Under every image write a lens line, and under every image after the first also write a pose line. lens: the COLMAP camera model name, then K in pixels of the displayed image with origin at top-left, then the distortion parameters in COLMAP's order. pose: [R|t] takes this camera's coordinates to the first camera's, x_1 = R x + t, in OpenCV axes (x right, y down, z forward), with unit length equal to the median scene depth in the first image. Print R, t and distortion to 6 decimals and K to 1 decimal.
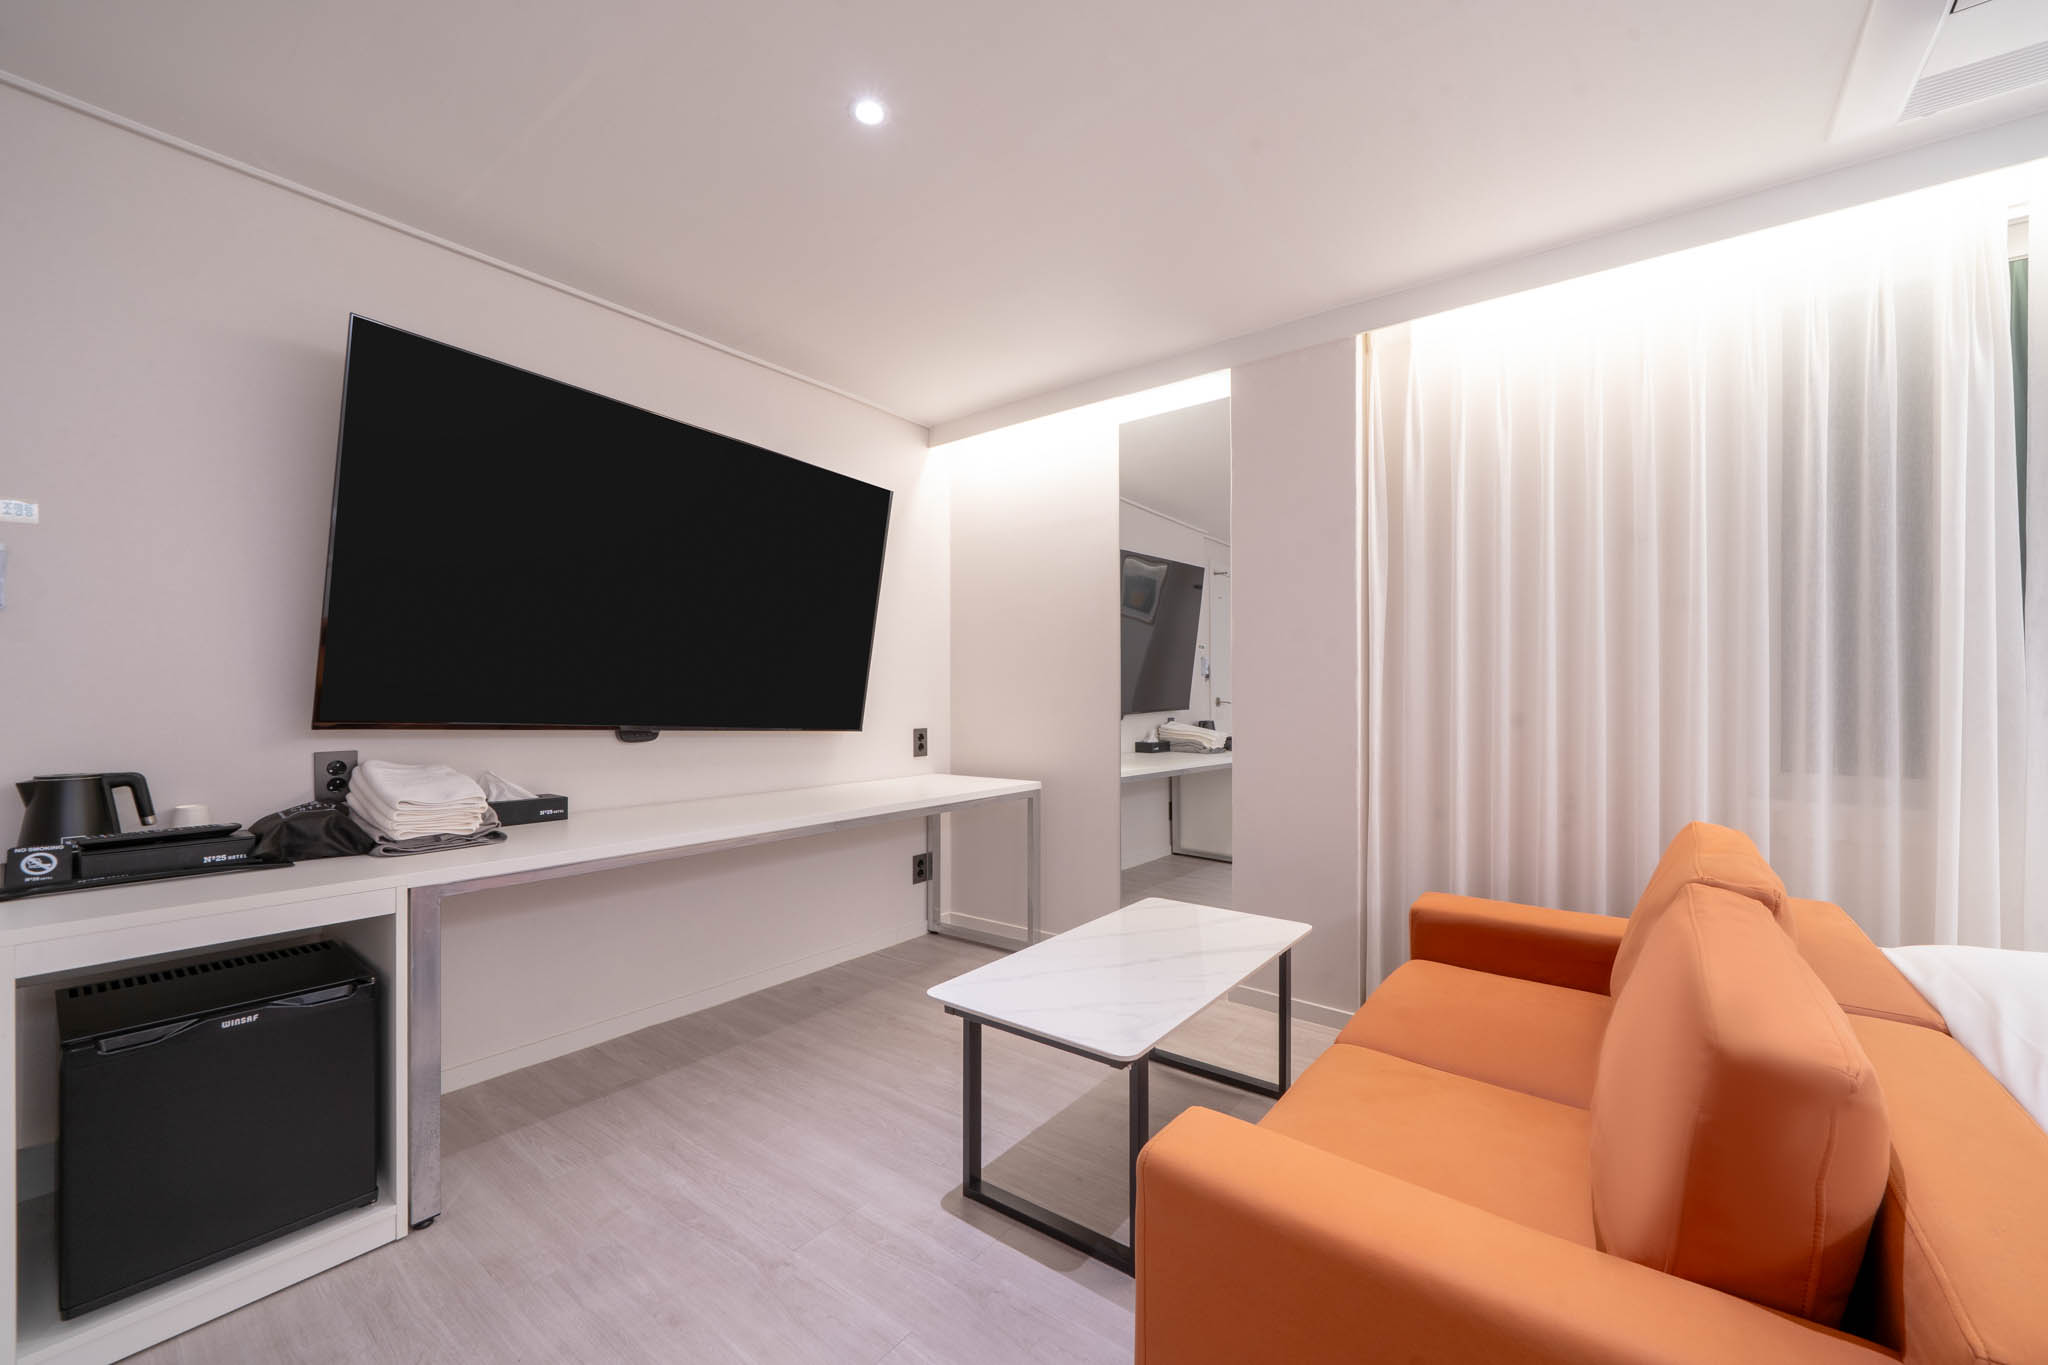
lens RADIAL K [[787.7, 0, 1020.0], [0, 787.7, 698.8], [0, 0, 1]] dist [-0.013272, -0.000130]
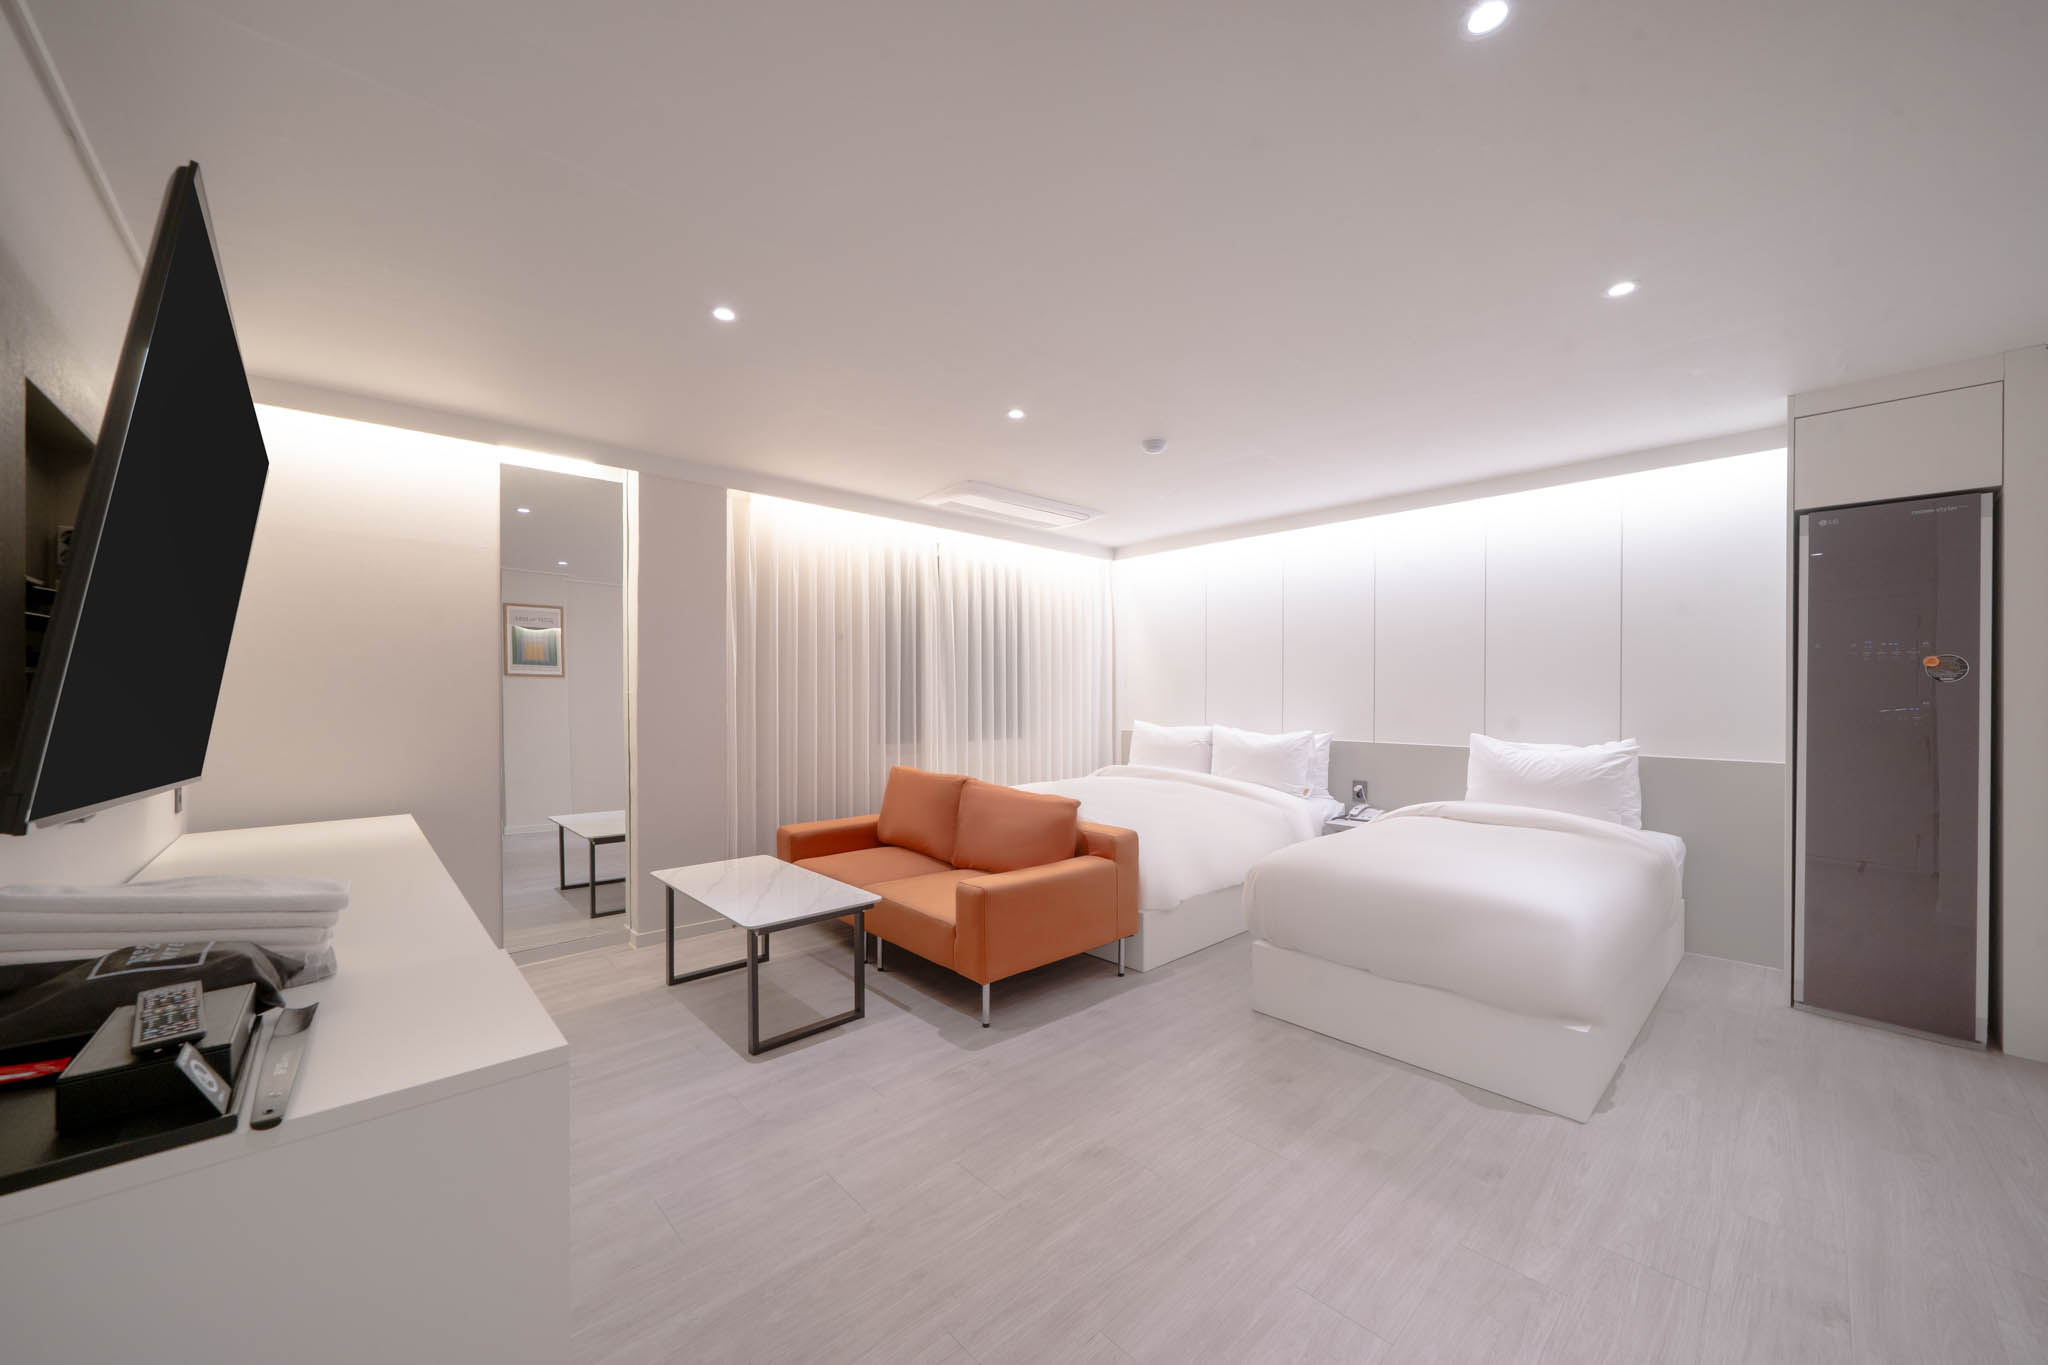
lens RADIAL K [[787.7, 0, 1020.0], [0, 787.7, 698.8], [0, 0, 1]] dist [-0.013272, -0.000130]
pose [[0.139357, -0.003296, 0.990237, -1.450410], [0.005515, 0.999982, 0.002553, -0.050900], [-0.990227, 0.005105, 0.139372, 0.271524]]
